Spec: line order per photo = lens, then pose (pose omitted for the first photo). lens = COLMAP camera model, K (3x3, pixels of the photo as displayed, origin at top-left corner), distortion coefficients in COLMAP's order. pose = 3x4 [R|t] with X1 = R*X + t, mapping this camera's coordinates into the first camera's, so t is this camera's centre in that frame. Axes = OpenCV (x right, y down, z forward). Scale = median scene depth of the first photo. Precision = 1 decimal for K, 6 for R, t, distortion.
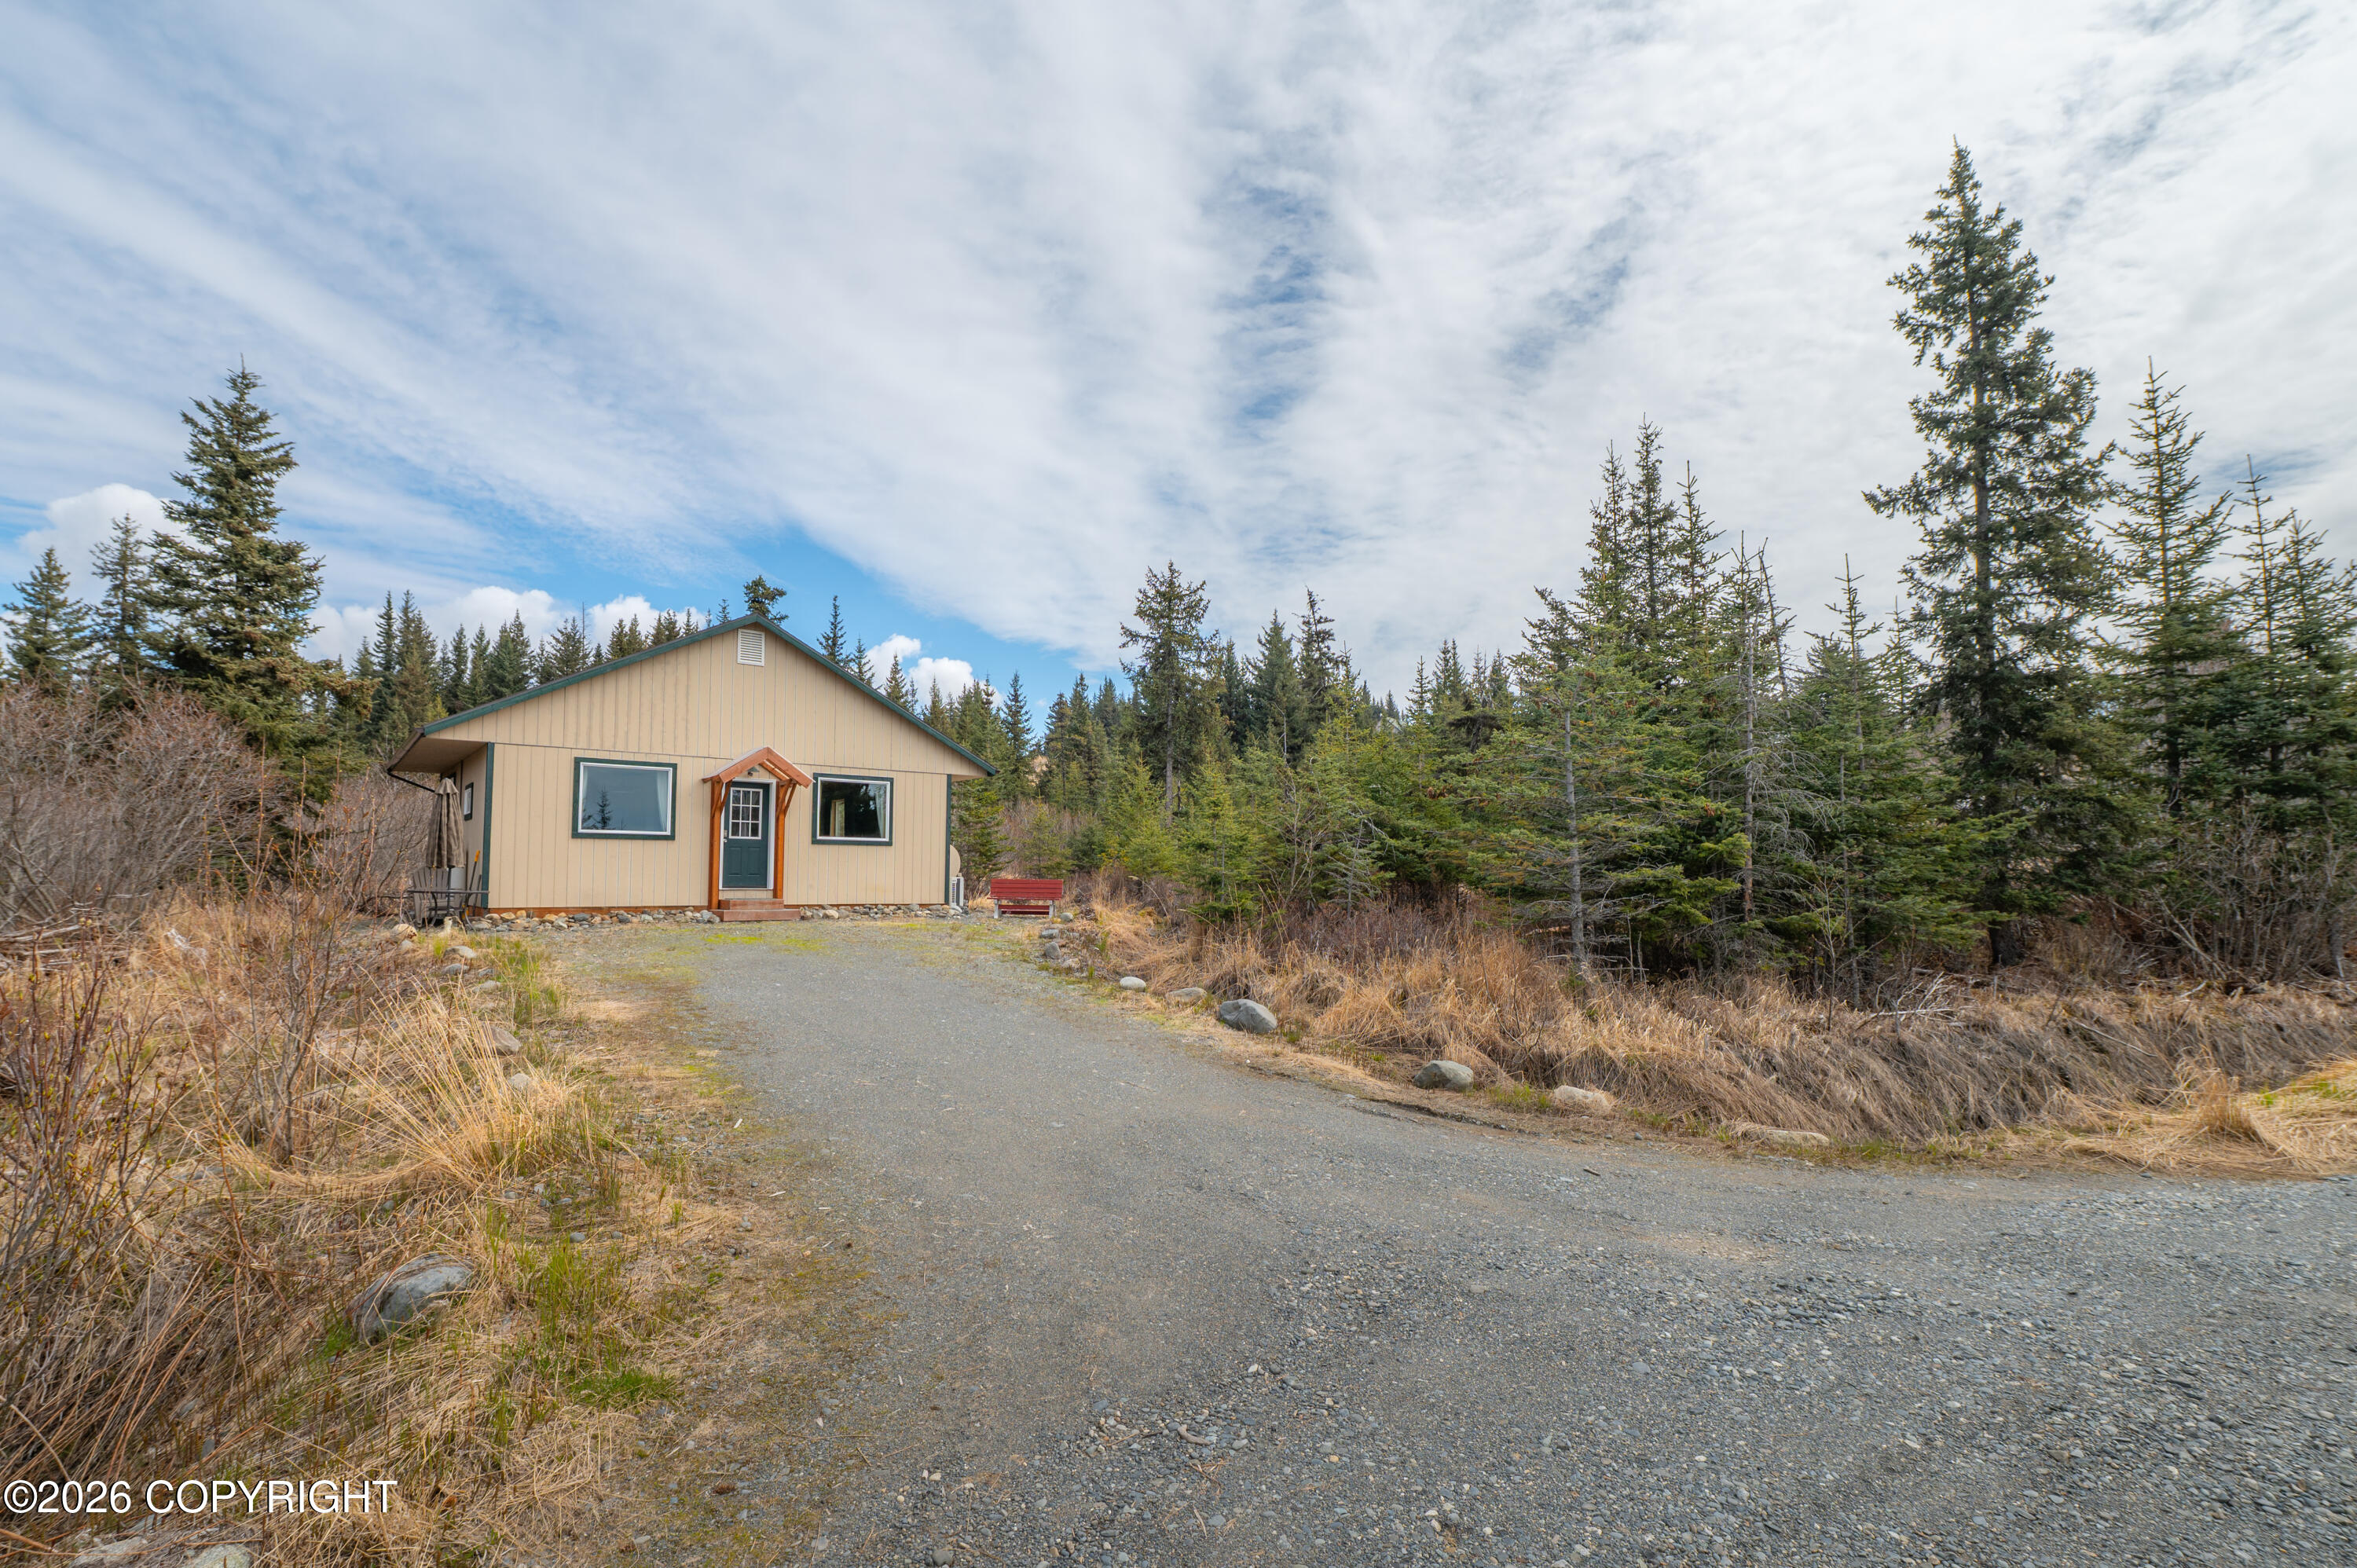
lens RADIAL K [[1108.2, 0, 1124.4], [0, 1108.2, 828.5], [0, 0, 1]] dist [0.051095, -0.077305]
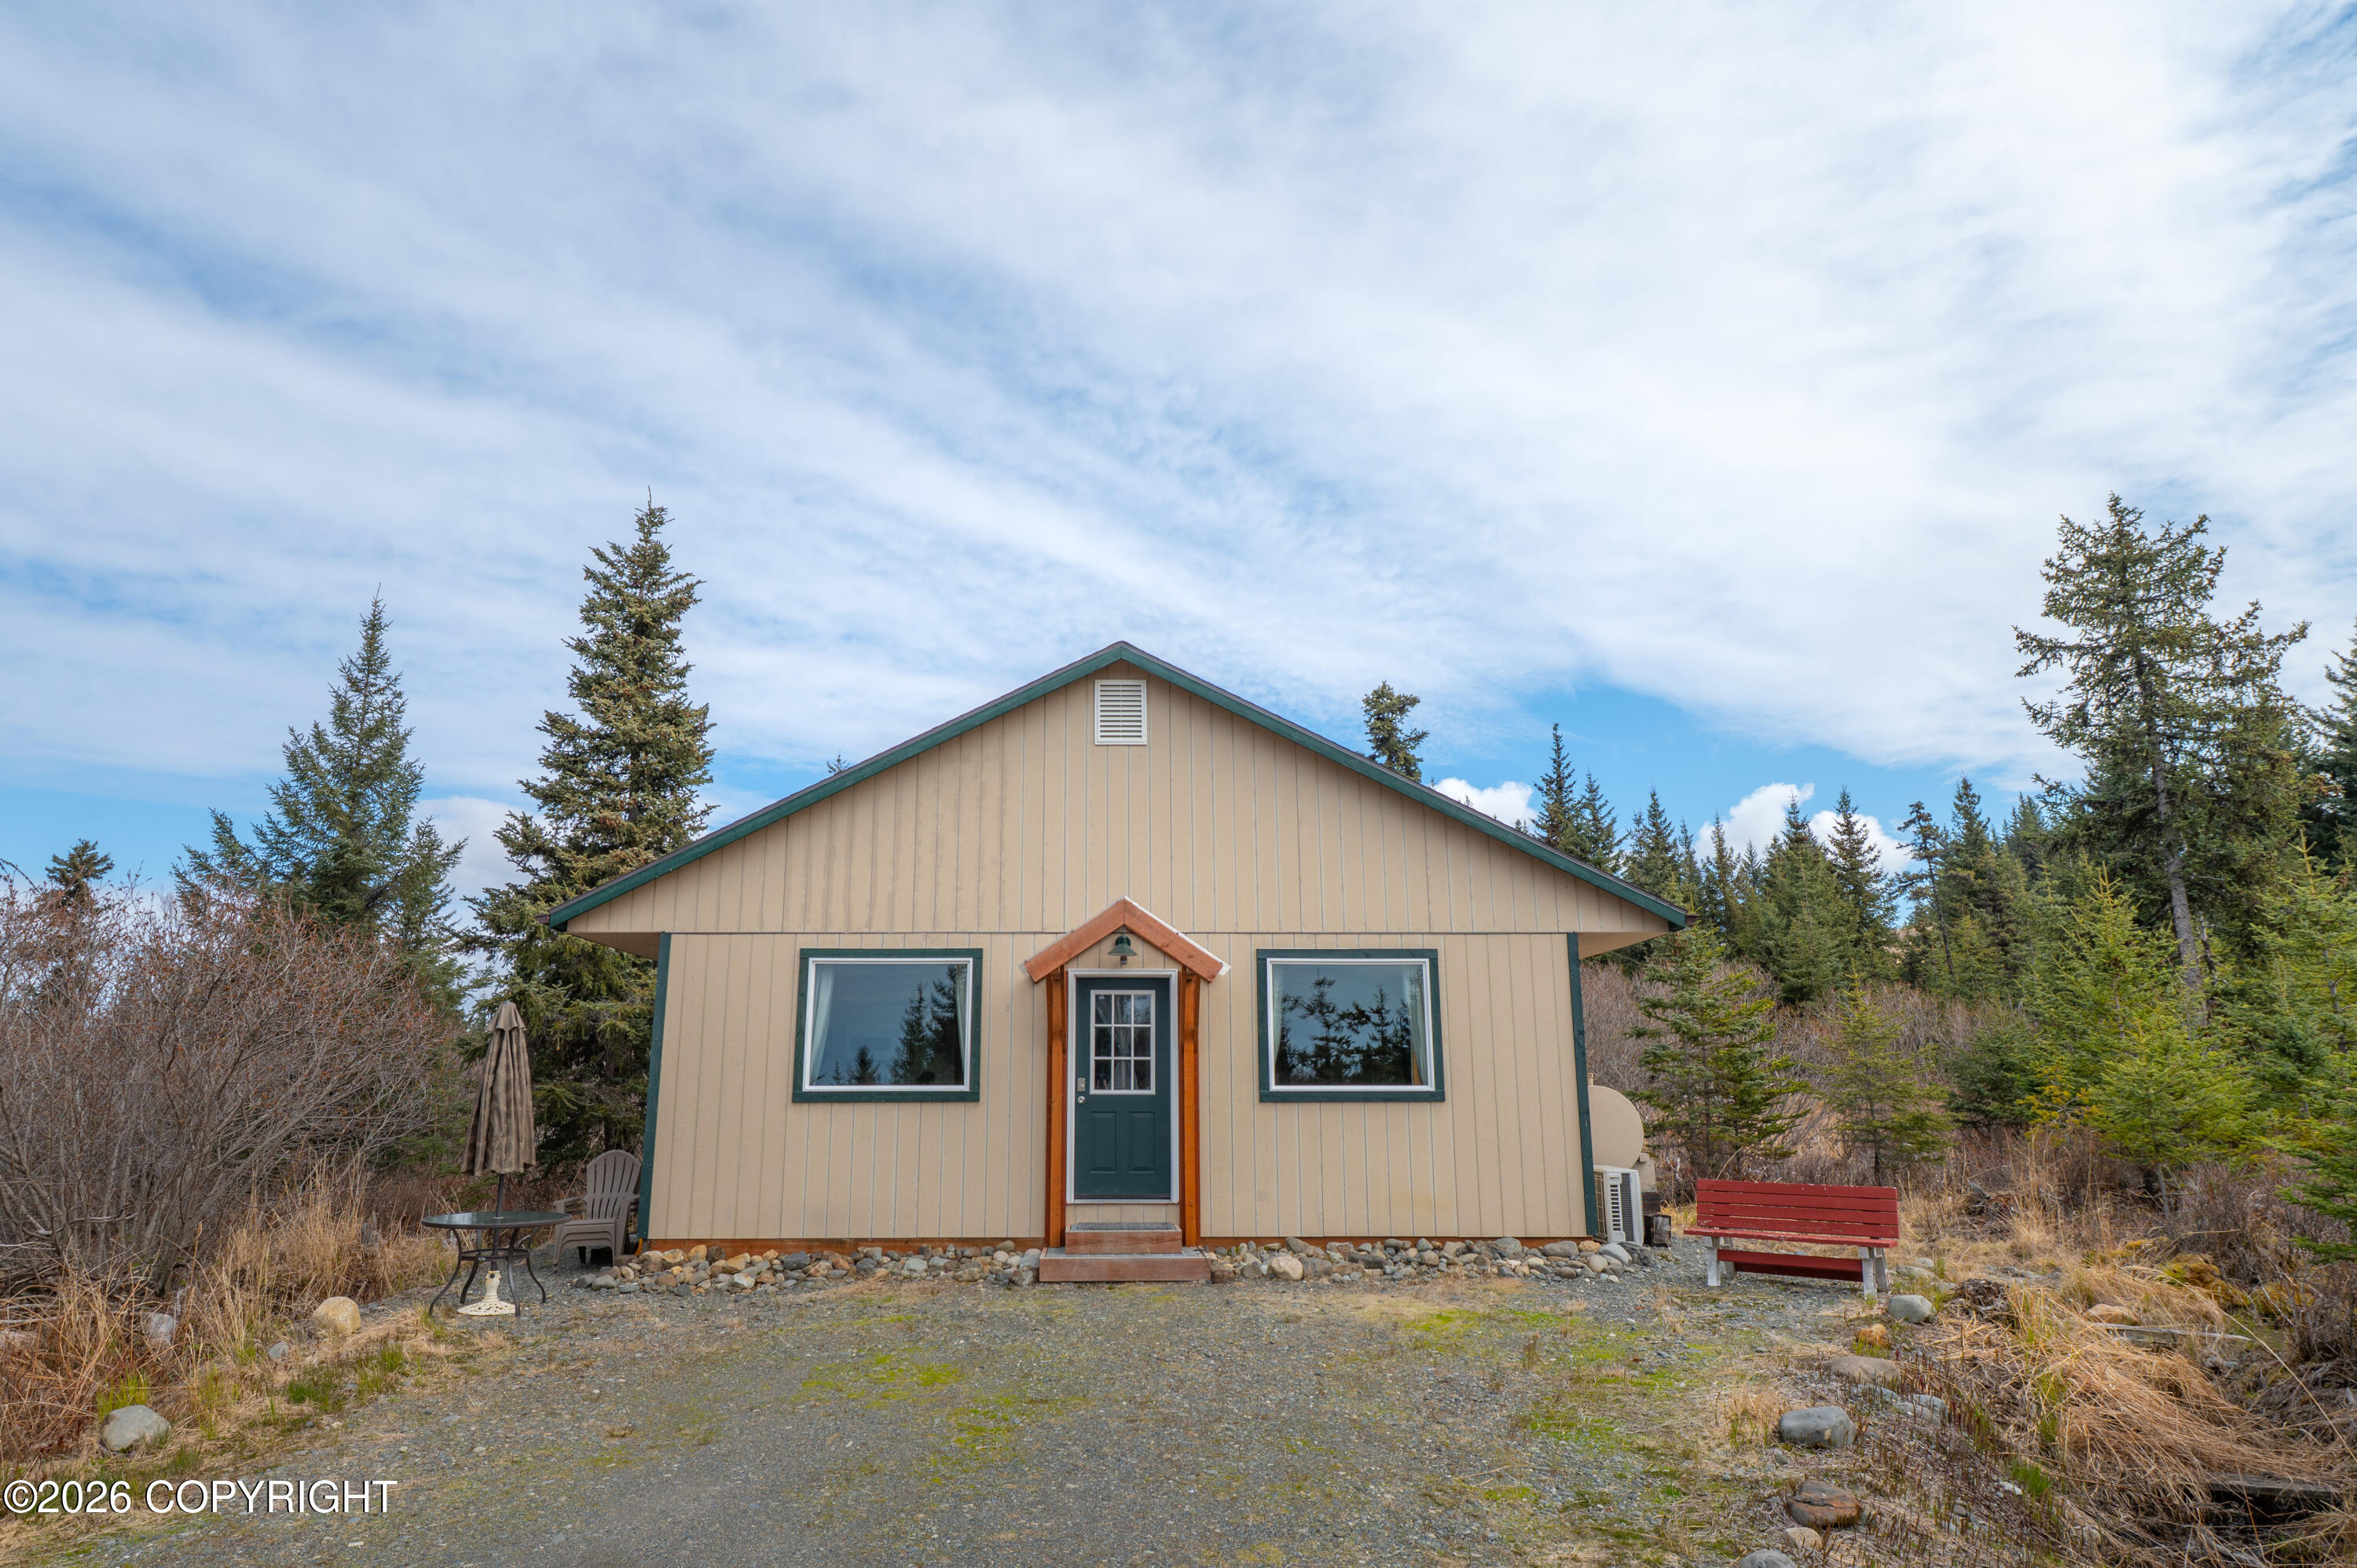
lens RADIAL K [[1304.8, 0, 1122.0], [0, 1304.8, 828.9], [0, 0, 1]] dist [-0.006805, -0.002735]
pose [[0.803640, -0.128570, -0.581061, 0.004839], [0.033215, 0.984552, -0.171911, -0.006369], [0.594187, 0.118854, 0.795497, 0.474875]]
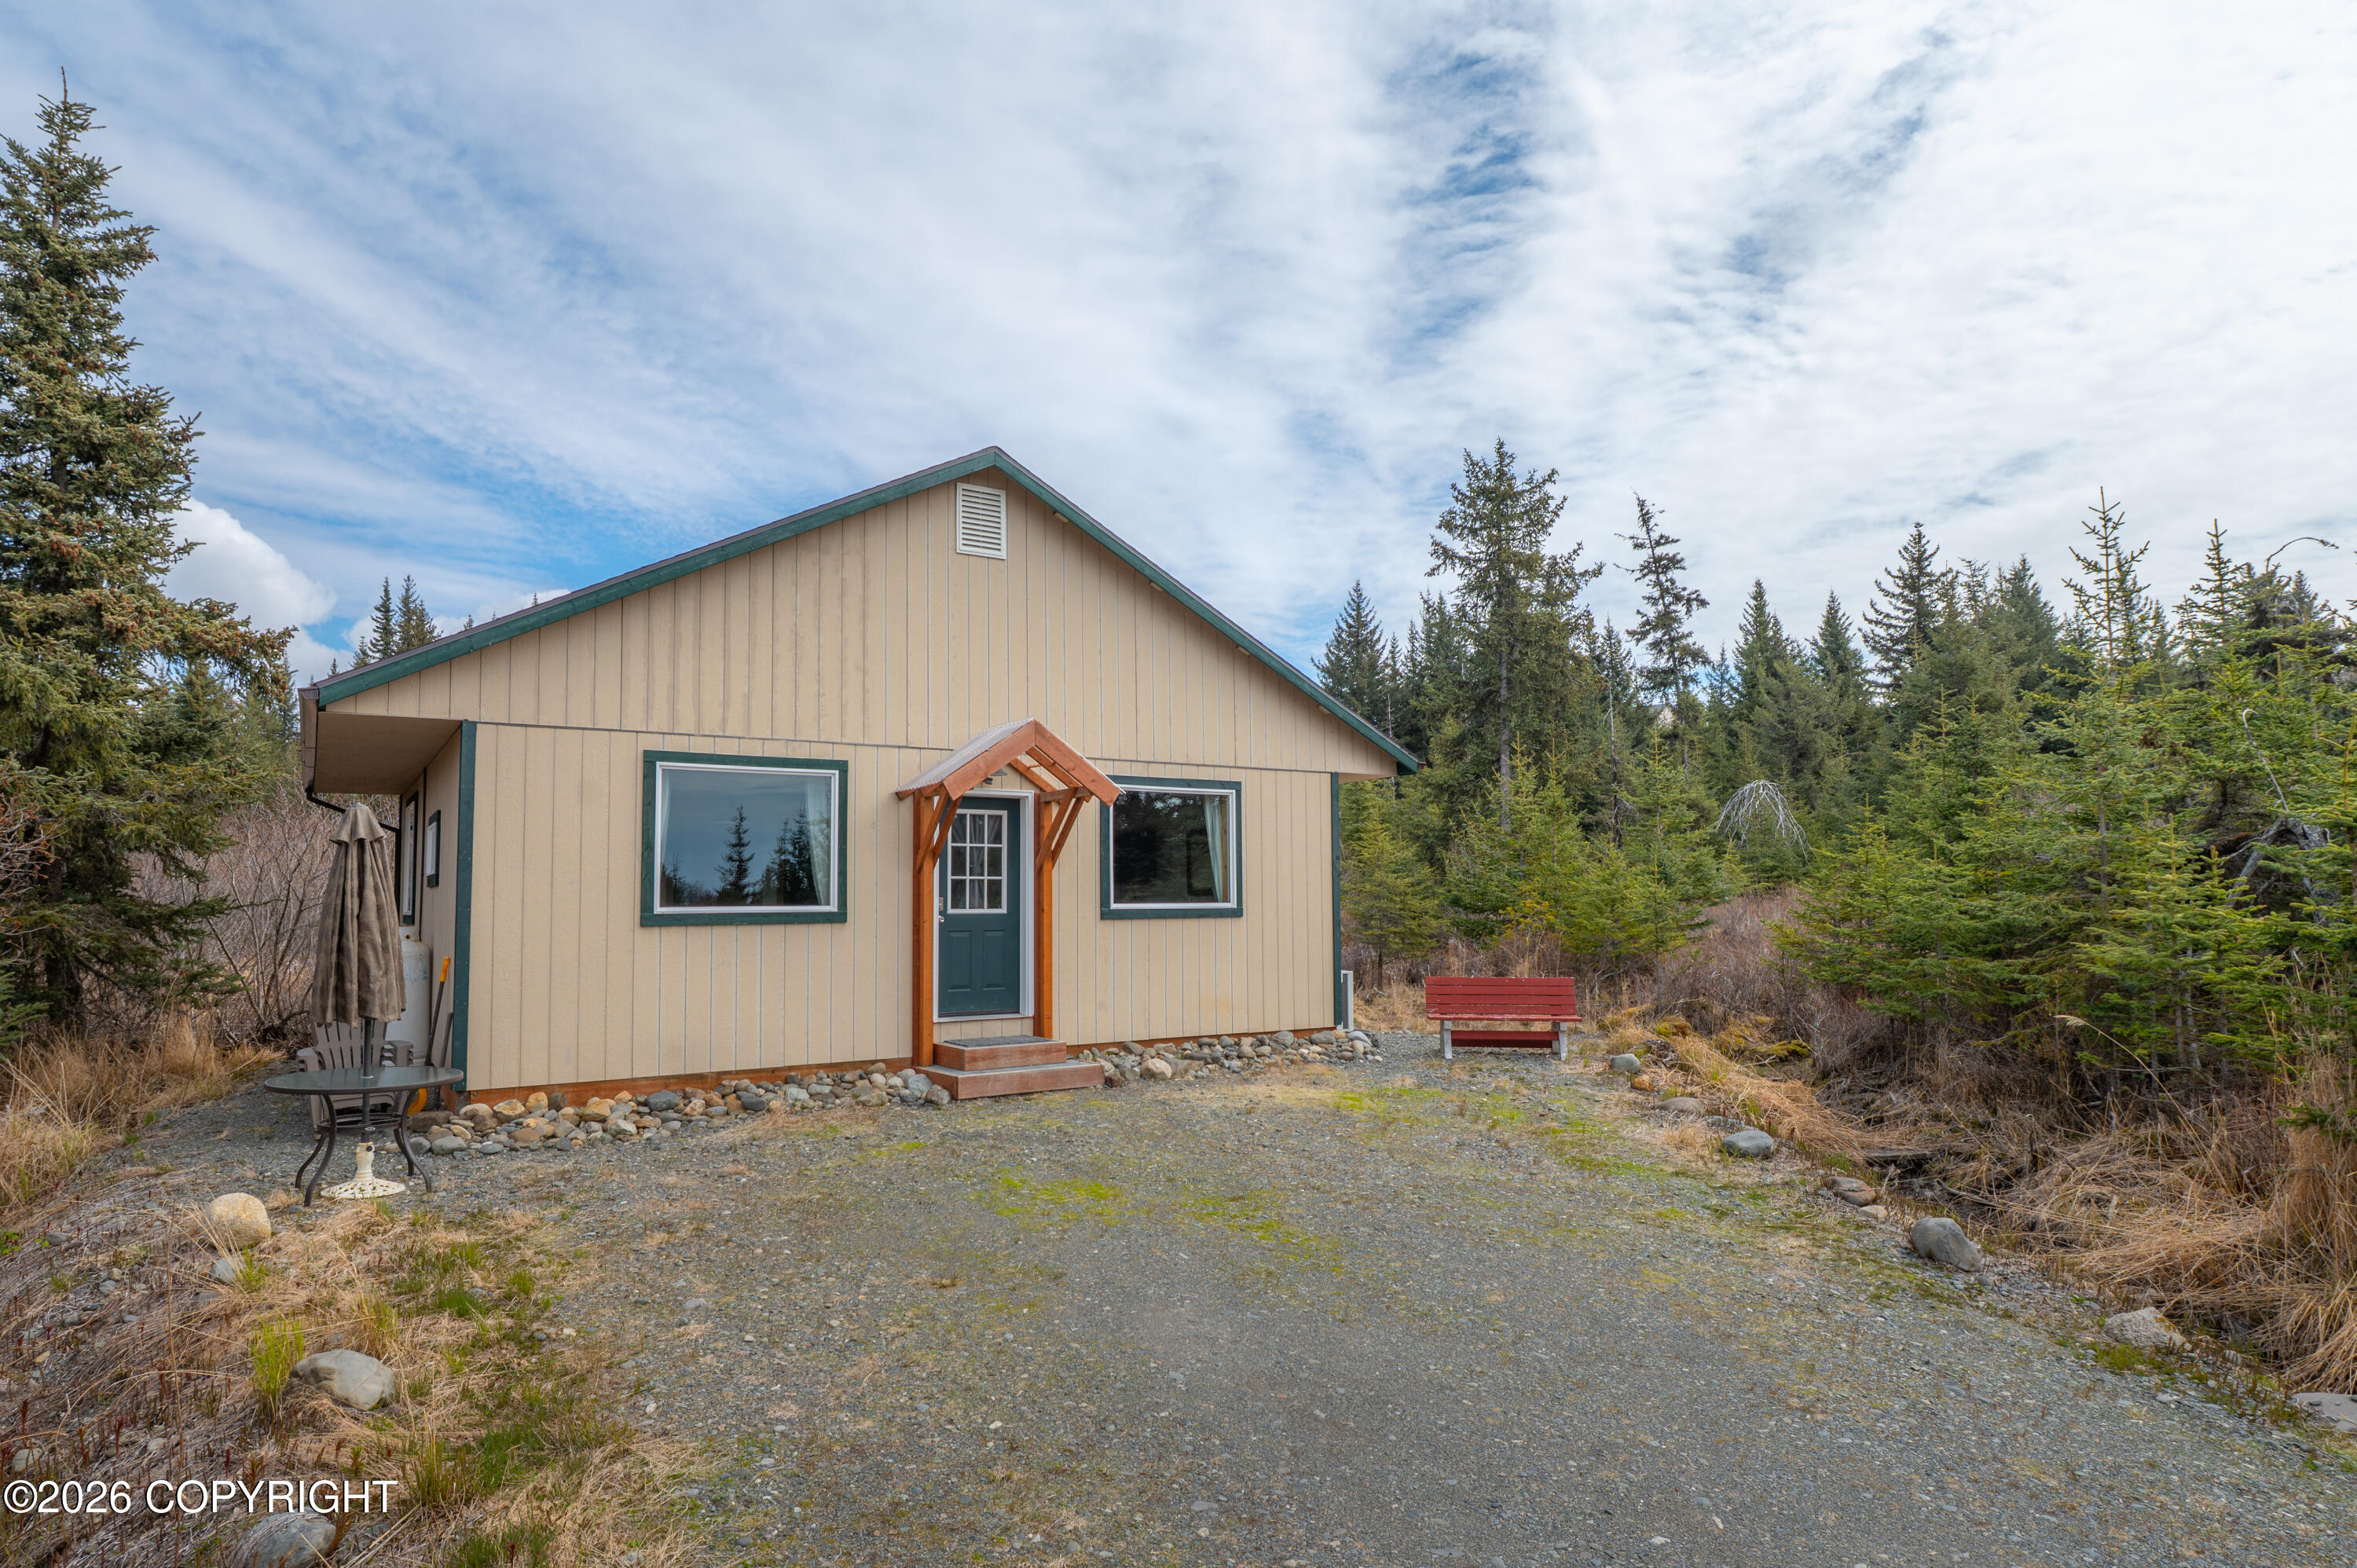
lens RADIAL K [[1304.8, 0, 1122.0], [0, 1304.8, 828.9], [0, 0, 1]] dist [-0.006805, -0.002735]
pose [[0.995365, -0.021282, -0.093788, -0.199372], [0.019984, 0.999691, -0.014750, -0.016101], [0.094073, 0.012807, 0.995483, 0.391593]]
